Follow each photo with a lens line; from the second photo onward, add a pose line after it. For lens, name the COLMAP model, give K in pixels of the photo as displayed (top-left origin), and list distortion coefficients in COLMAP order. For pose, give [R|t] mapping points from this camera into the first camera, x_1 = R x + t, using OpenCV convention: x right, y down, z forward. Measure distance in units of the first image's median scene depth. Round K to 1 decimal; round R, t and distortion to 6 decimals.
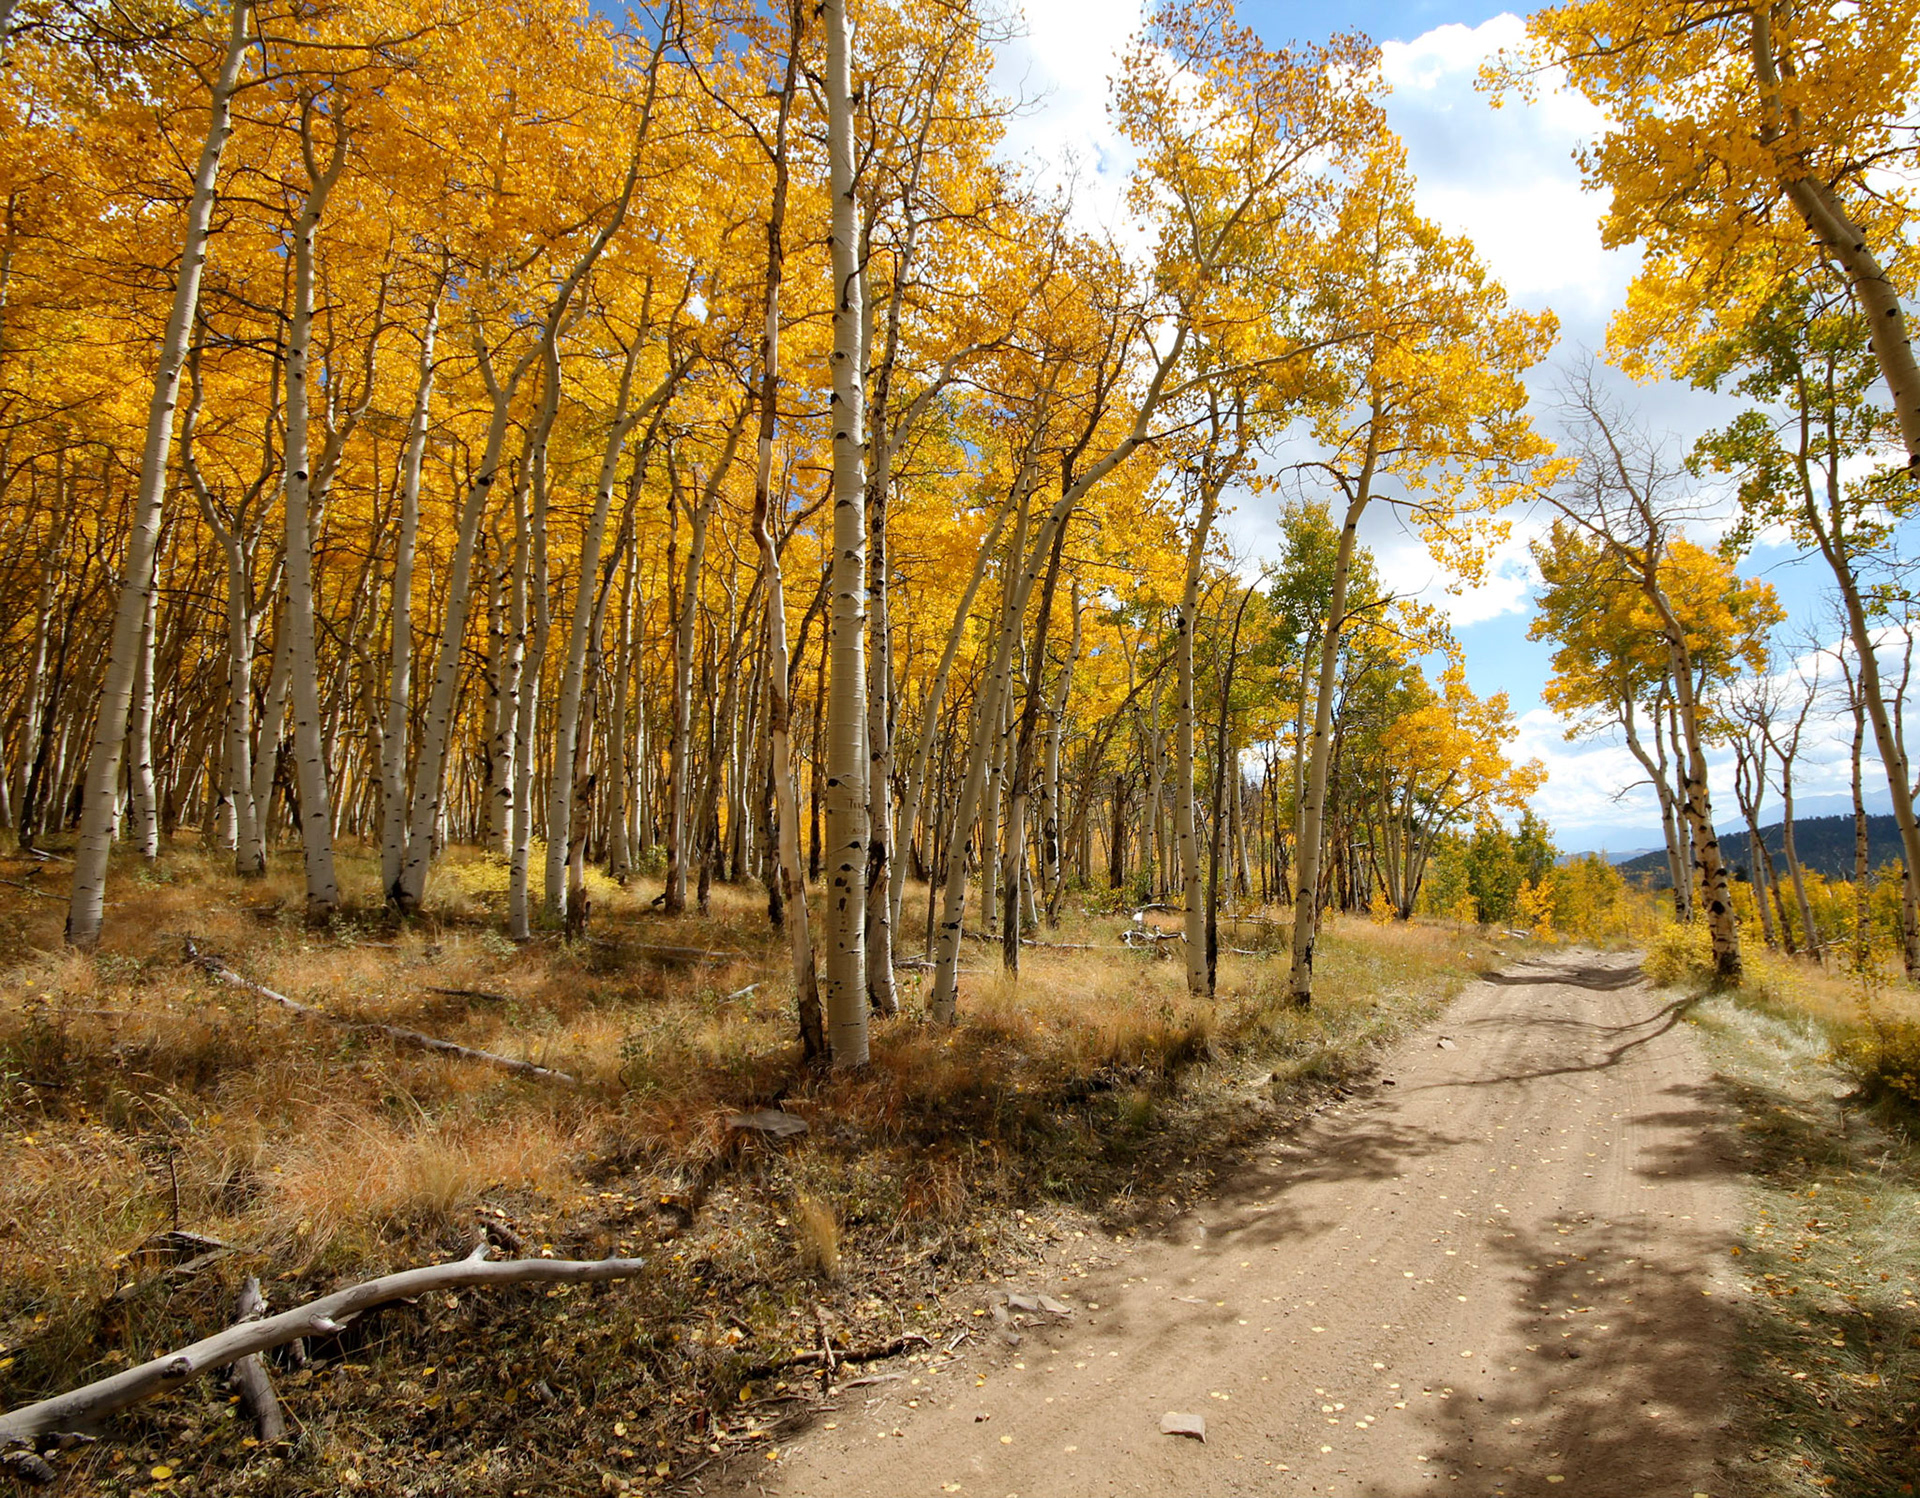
lens RADIAL K [[746.7, 0, 960.0], [0, 746.7, 749.0], [0, 0, 1]] dist [0.000327, -0.000098]
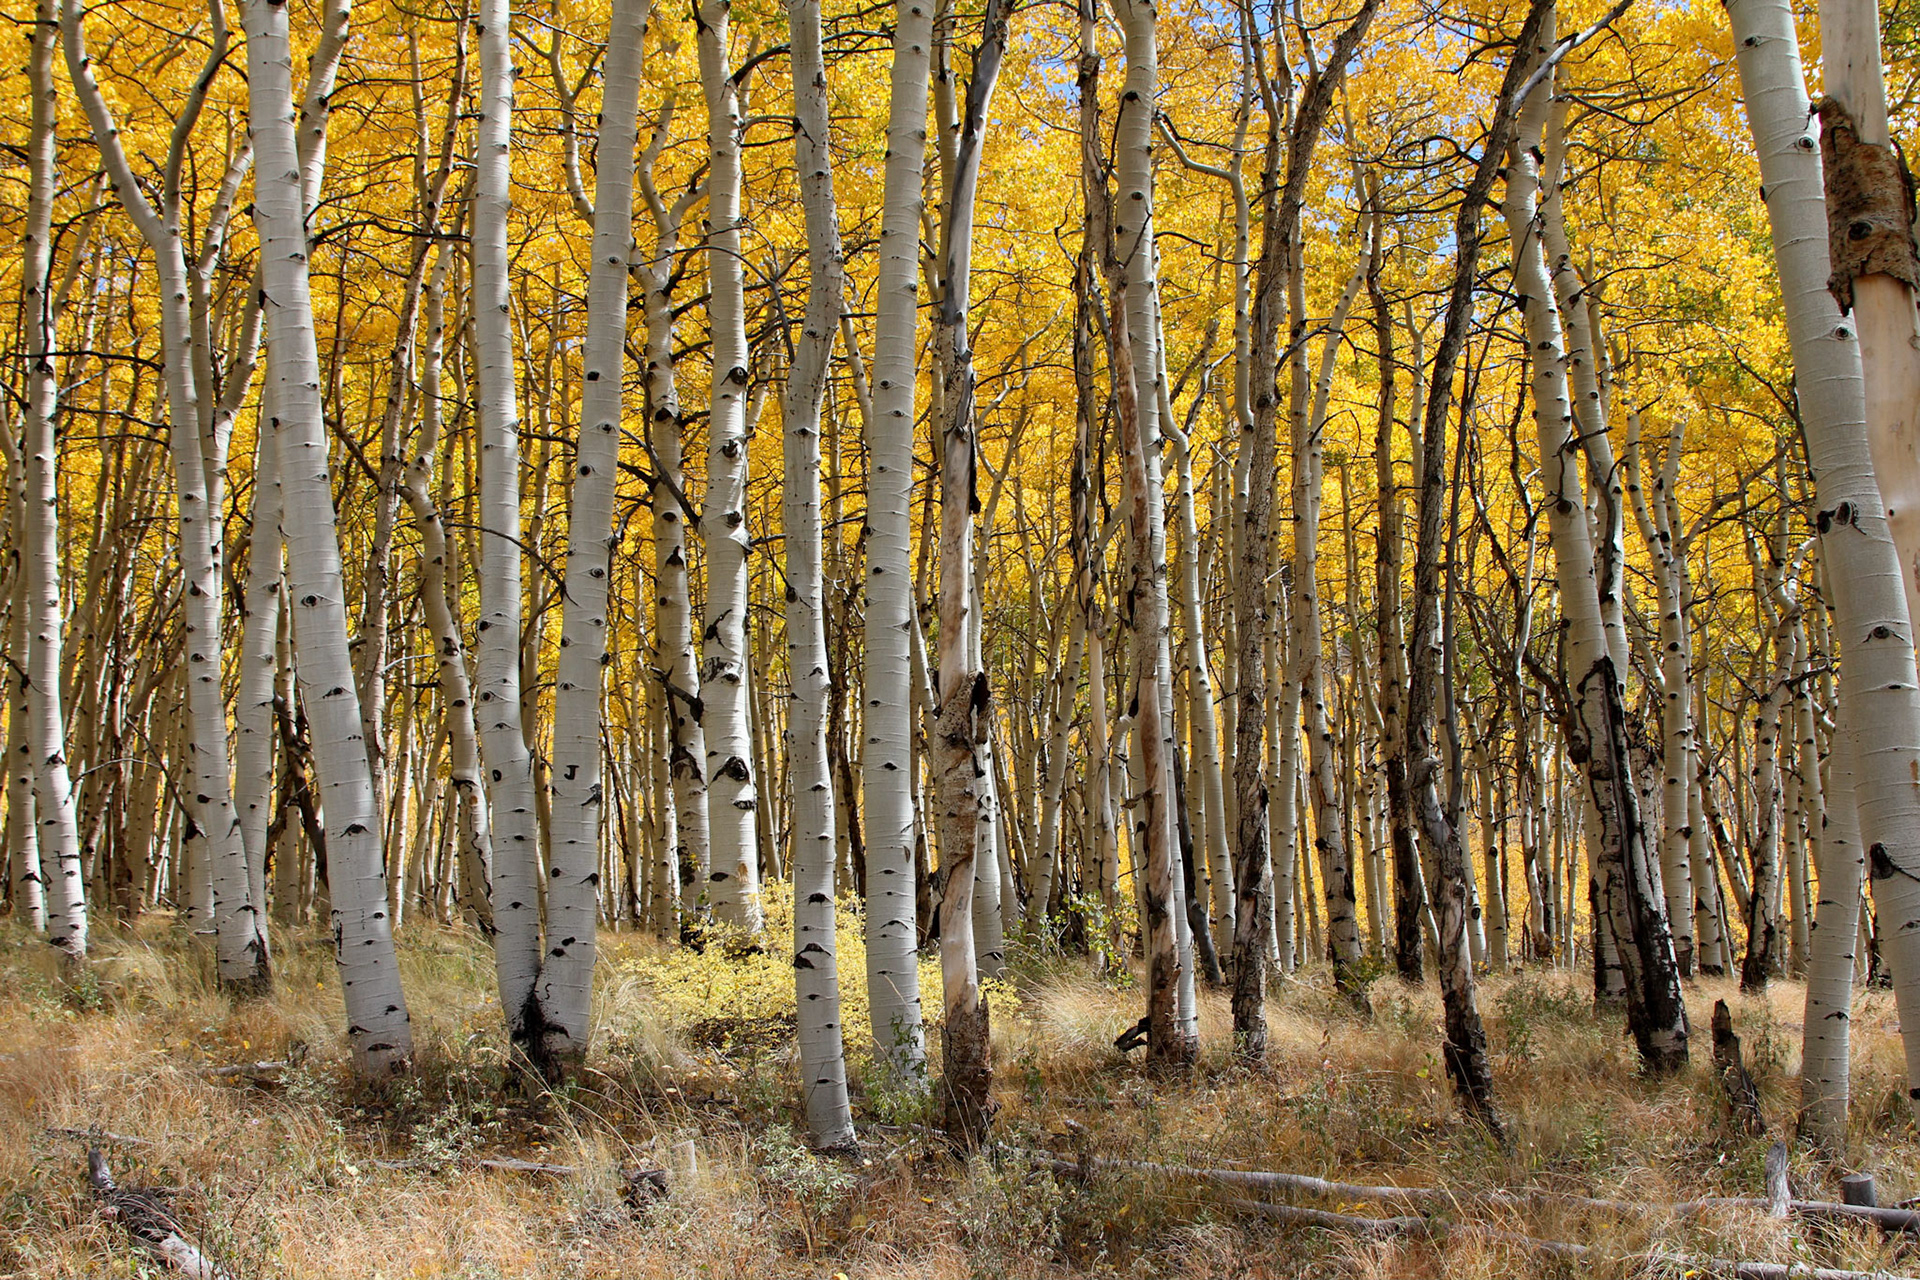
lens RADIAL K [[1676.6, 0, 960.0], [0, 1676.6, 640.0], [0, 0, 1]] dist [-0.037662, 0.001509]
pose [[0.930022, -0.100852, -0.353395, -0.196085], [0.087099, 0.994700, -0.054650, 0.053500], [0.357033, 0.020045, 0.933877, 0.235503]]
